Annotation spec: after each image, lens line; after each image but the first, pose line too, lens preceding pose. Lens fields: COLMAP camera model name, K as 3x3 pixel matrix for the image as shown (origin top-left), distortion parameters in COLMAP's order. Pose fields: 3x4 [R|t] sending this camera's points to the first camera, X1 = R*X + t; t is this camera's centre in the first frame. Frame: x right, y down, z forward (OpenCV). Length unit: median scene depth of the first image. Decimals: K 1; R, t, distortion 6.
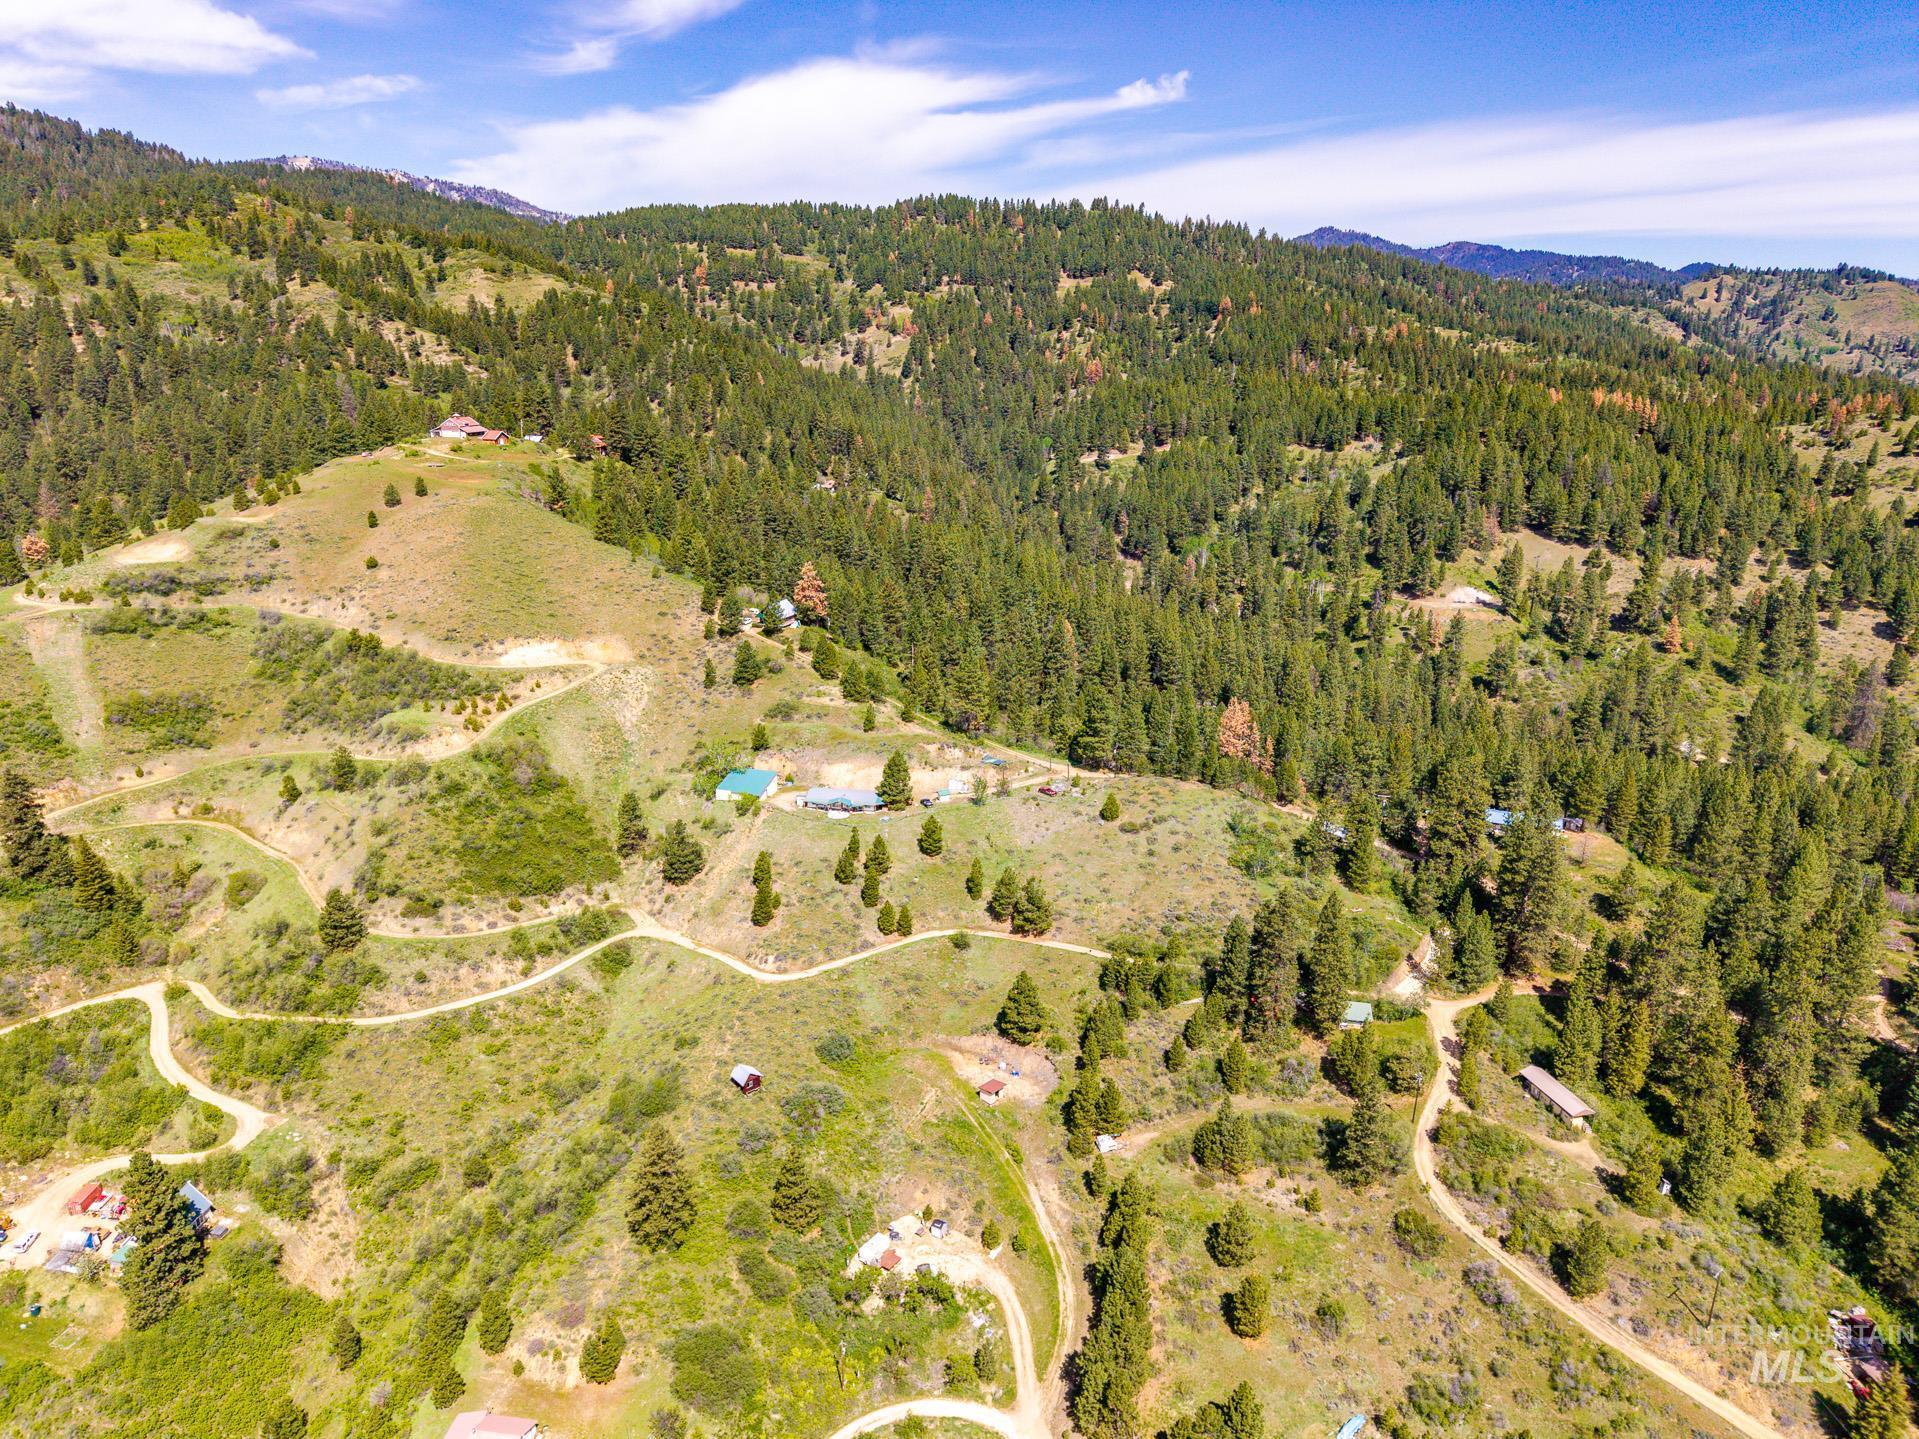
lens RADIAL K [[1288.7, 0, 963.1], [0, 1288.7, 722.8], [0, 0, 1]] dist [0.025693, -0.025703]
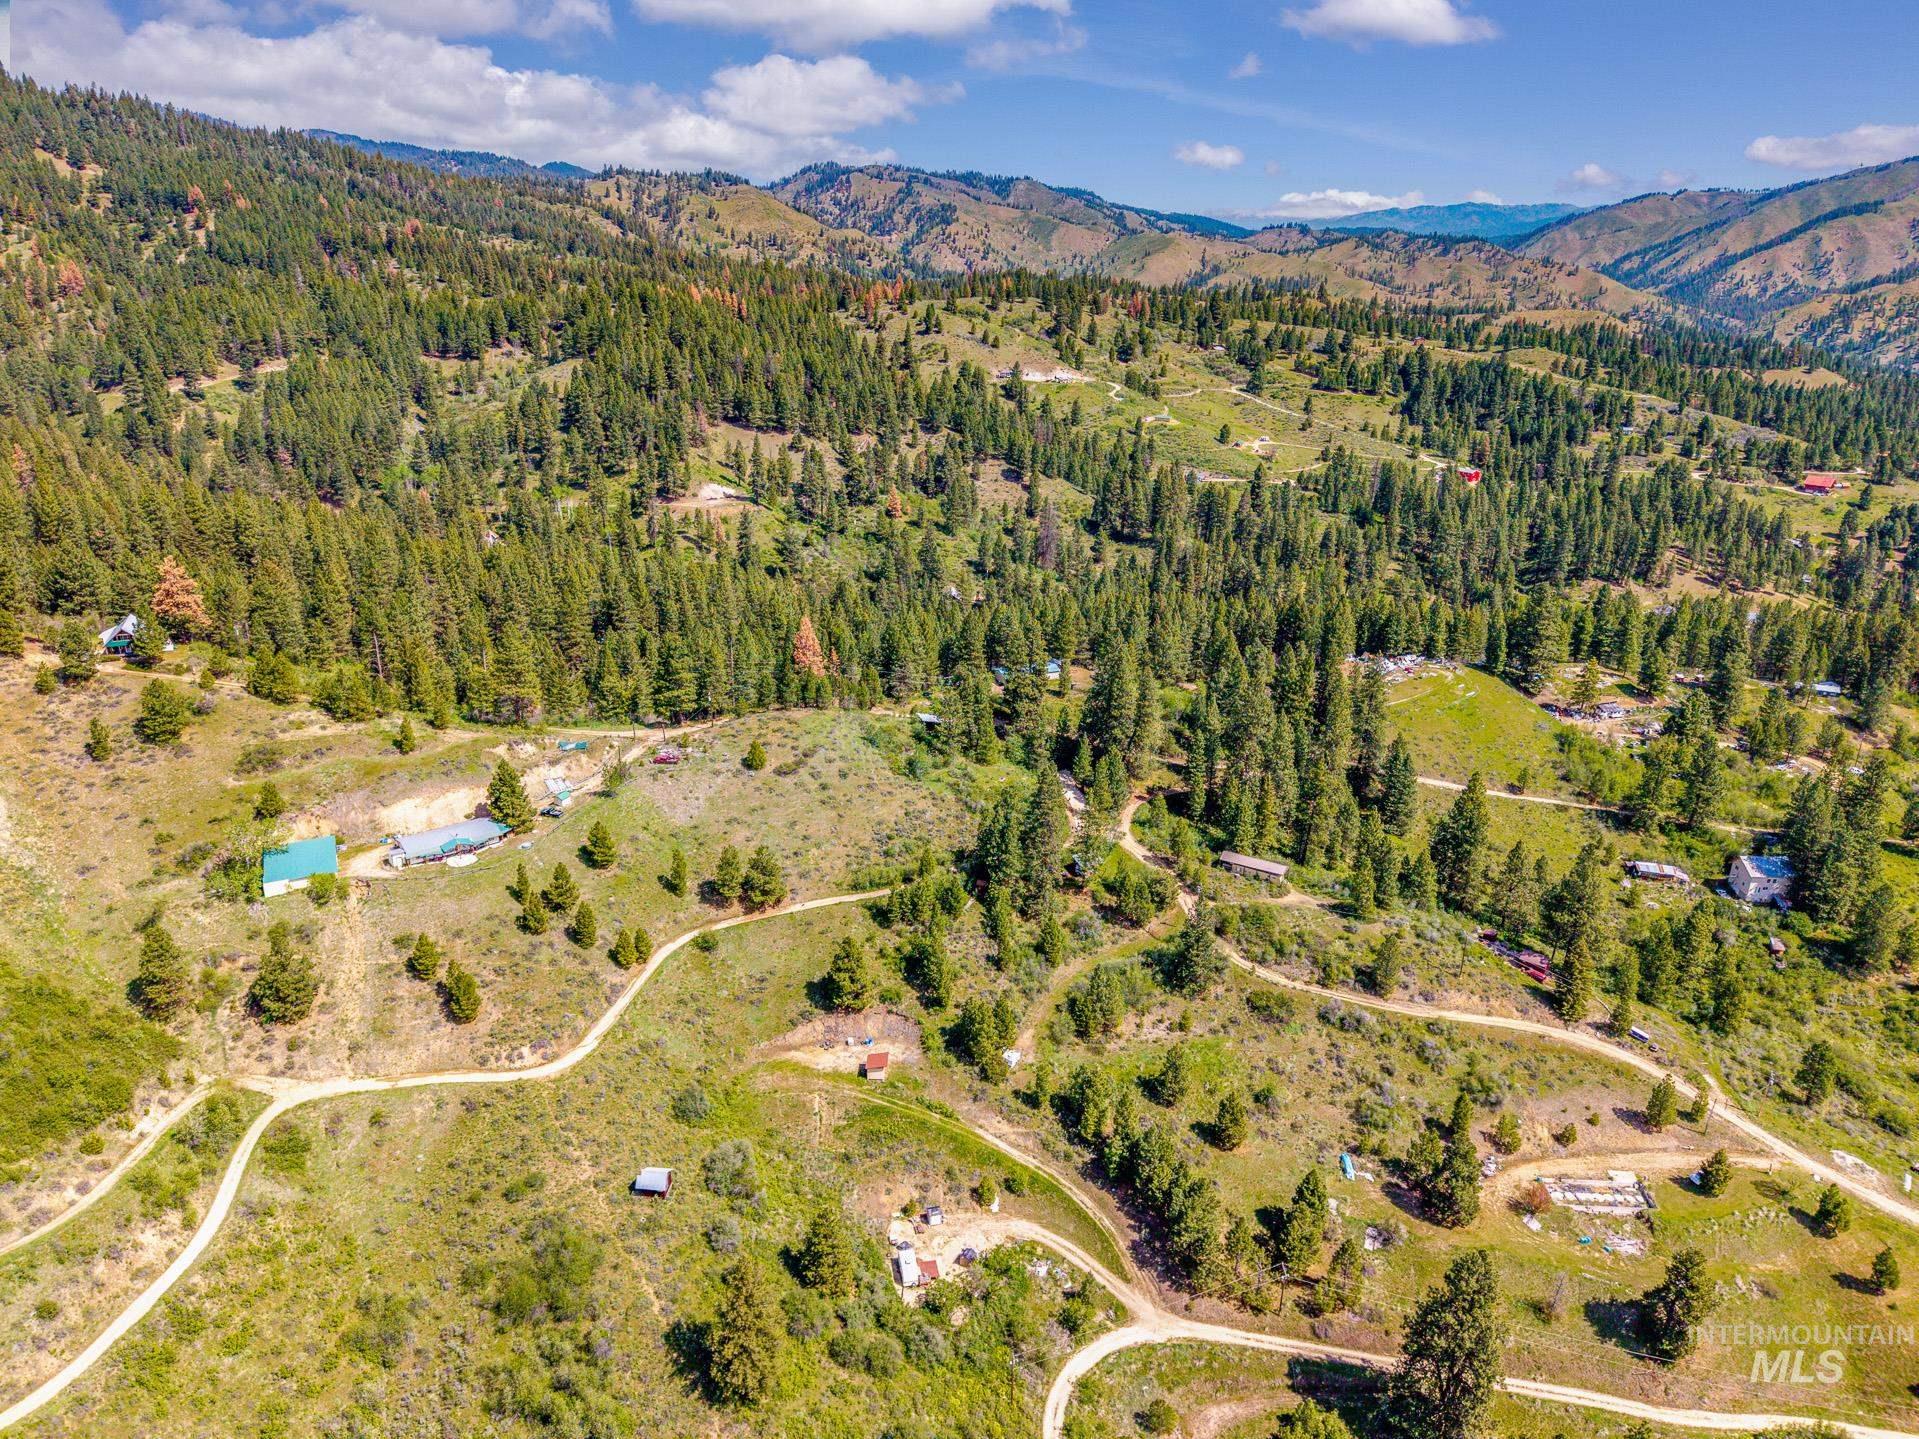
lens RADIAL K [[1288.7, 0, 963.1], [0, 1288.7, 722.8], [0, 0, 1]] dist [0.025693, -0.025703]
pose [[0.703825, -0.255094, 0.662991, -0.384120], [0.206839, 0.966452, 0.152276, -0.066916], [-0.679594, 0.029957, 0.732977, 0.206153]]
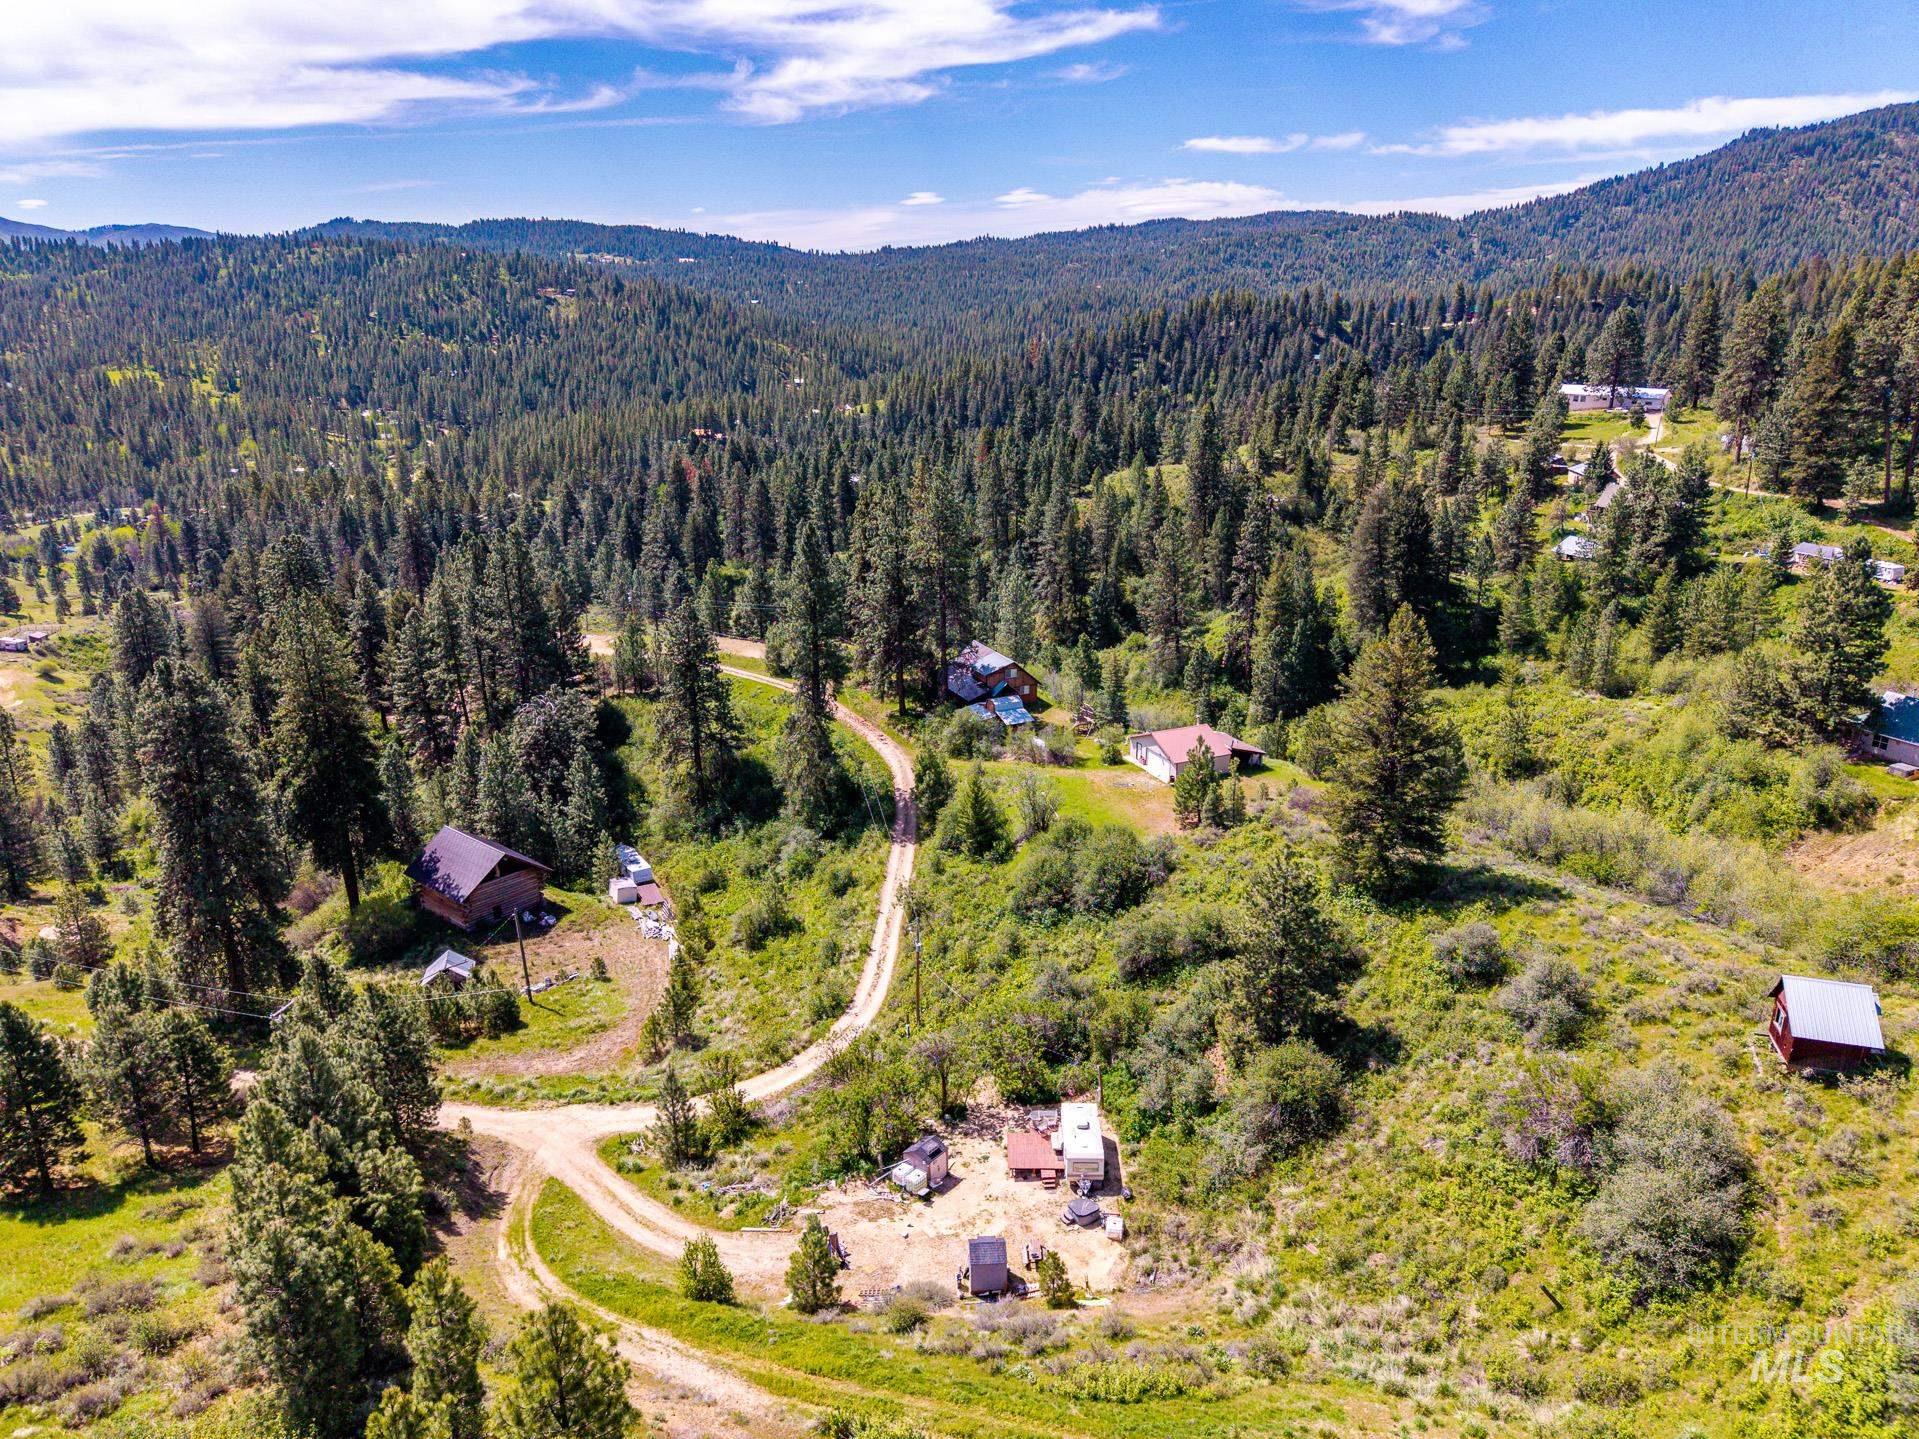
lens RADIAL K [[1288.7, 0, 963.1], [0, 1288.7, 722.8], [0, 0, 1]] dist [0.025693, -0.025703]
pose [[-0.834084, 0.166303, -0.525973, 0.093319], [-0.172074, 0.827465, 0.534502, 0.082150], [0.524113, 0.536326, -0.661559, 0.814669]]
